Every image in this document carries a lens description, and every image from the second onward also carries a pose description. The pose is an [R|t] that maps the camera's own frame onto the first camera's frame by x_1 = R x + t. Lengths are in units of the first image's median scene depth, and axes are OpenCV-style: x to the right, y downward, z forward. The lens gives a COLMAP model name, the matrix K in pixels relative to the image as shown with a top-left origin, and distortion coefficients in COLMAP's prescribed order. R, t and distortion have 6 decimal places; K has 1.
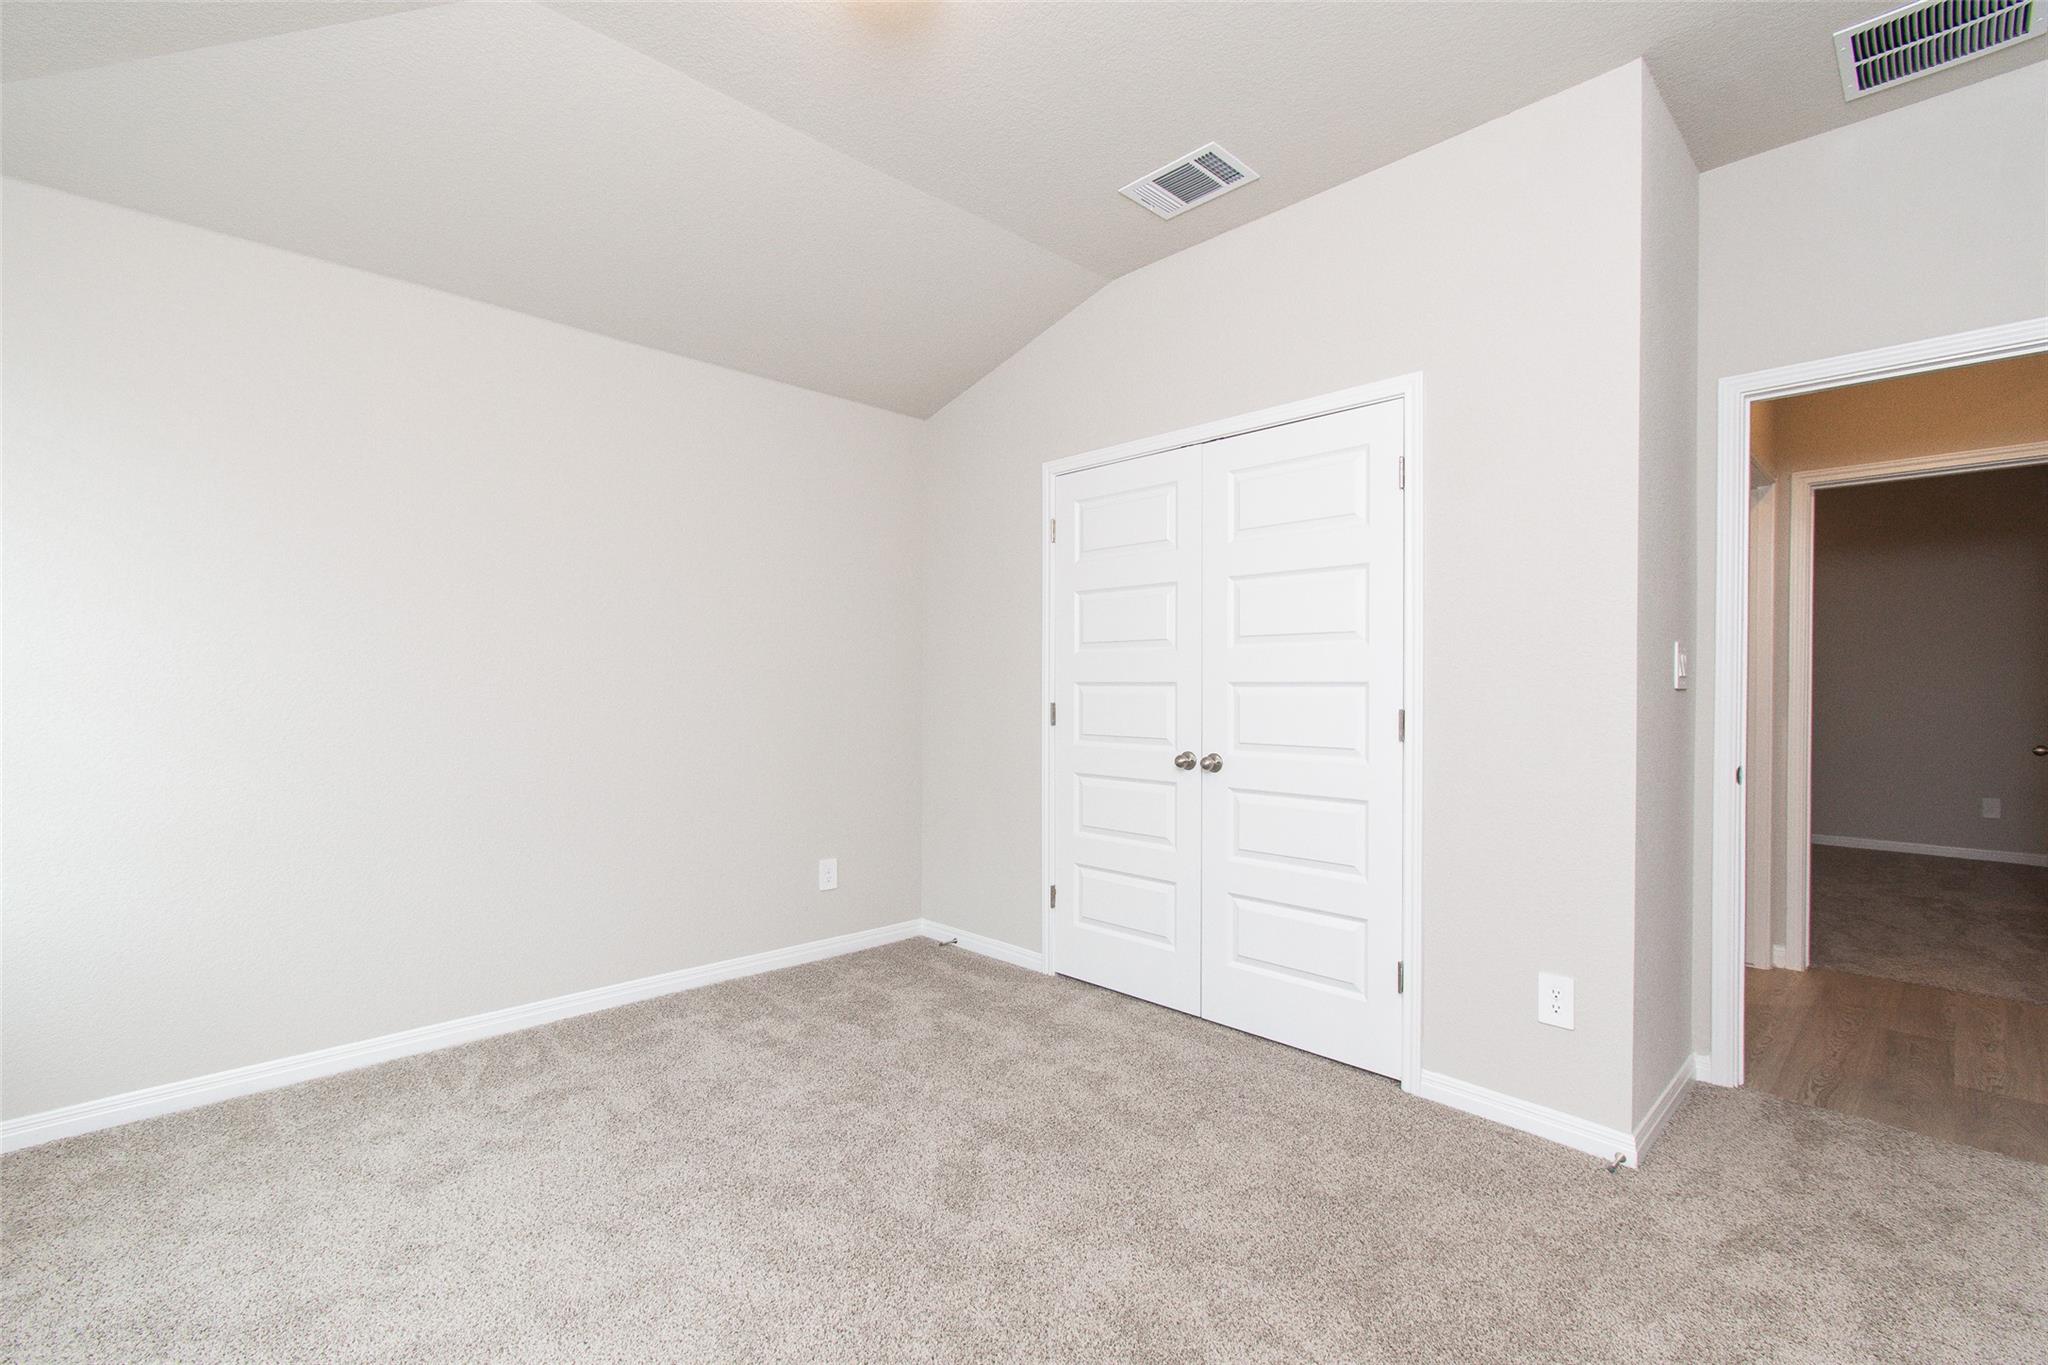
lens RADIAL K [[900.5, 0, 1034.6], [0, 900.5, 696.4], [0, 0, 1]] dist [0.005498, -0.001222]
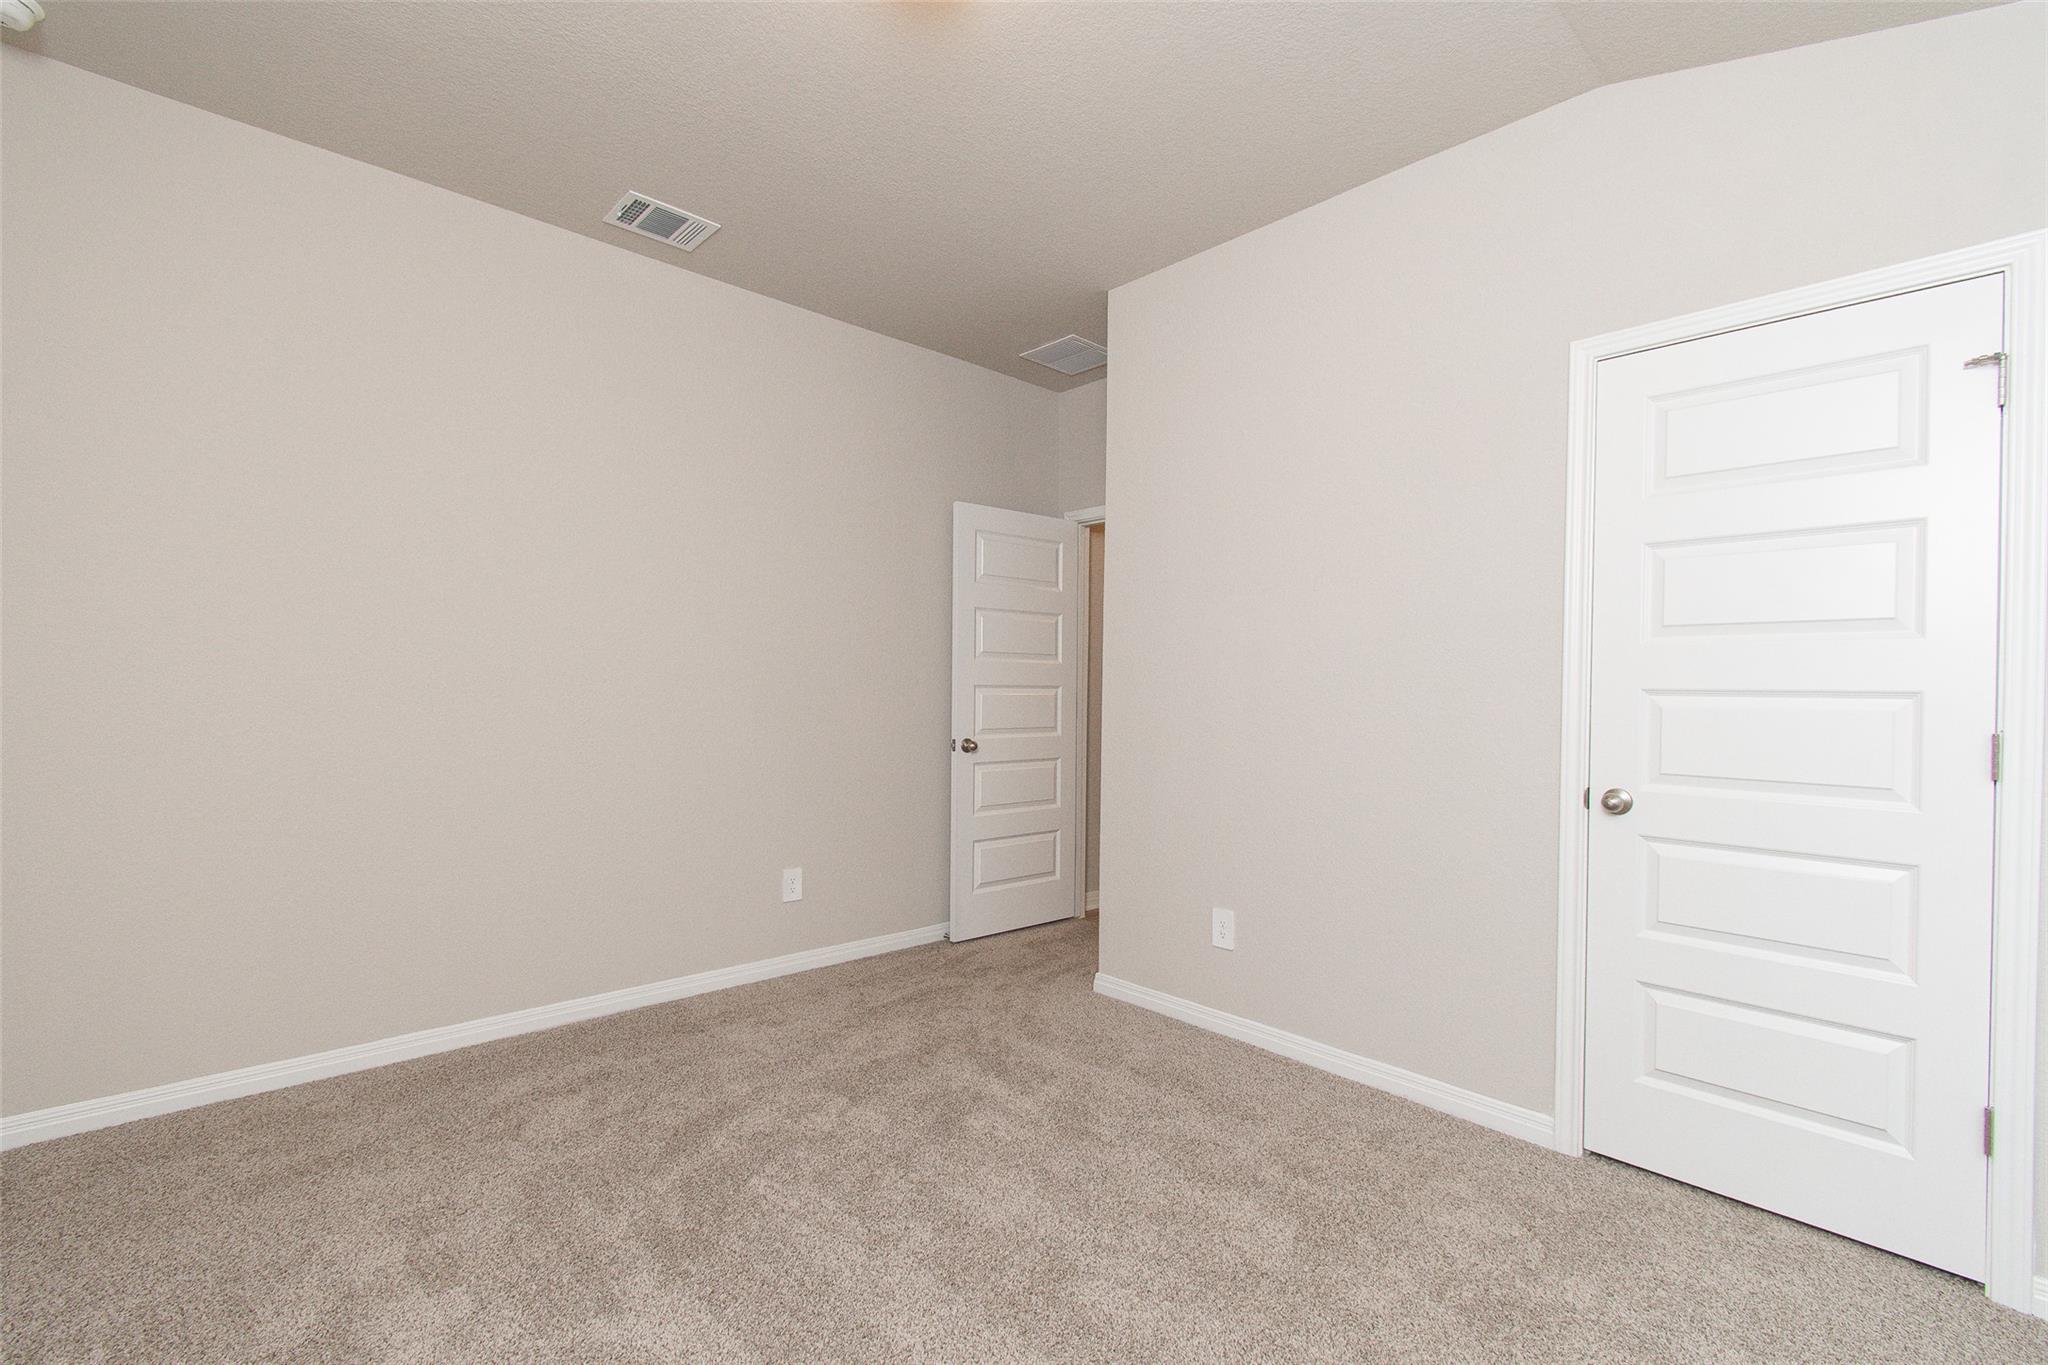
lens RADIAL K [[900.5, 0, 1027.6], [0, 900.5, 689.9], [0, 0, 1]] dist [0.005498, -0.001222]
pose [[0.999844, 0.012971, -0.012014, -0.359747], [-0.013044, 0.999897, -0.006014, -0.005862], [0.011935, 0.006170, 0.999910, 0.362263]]
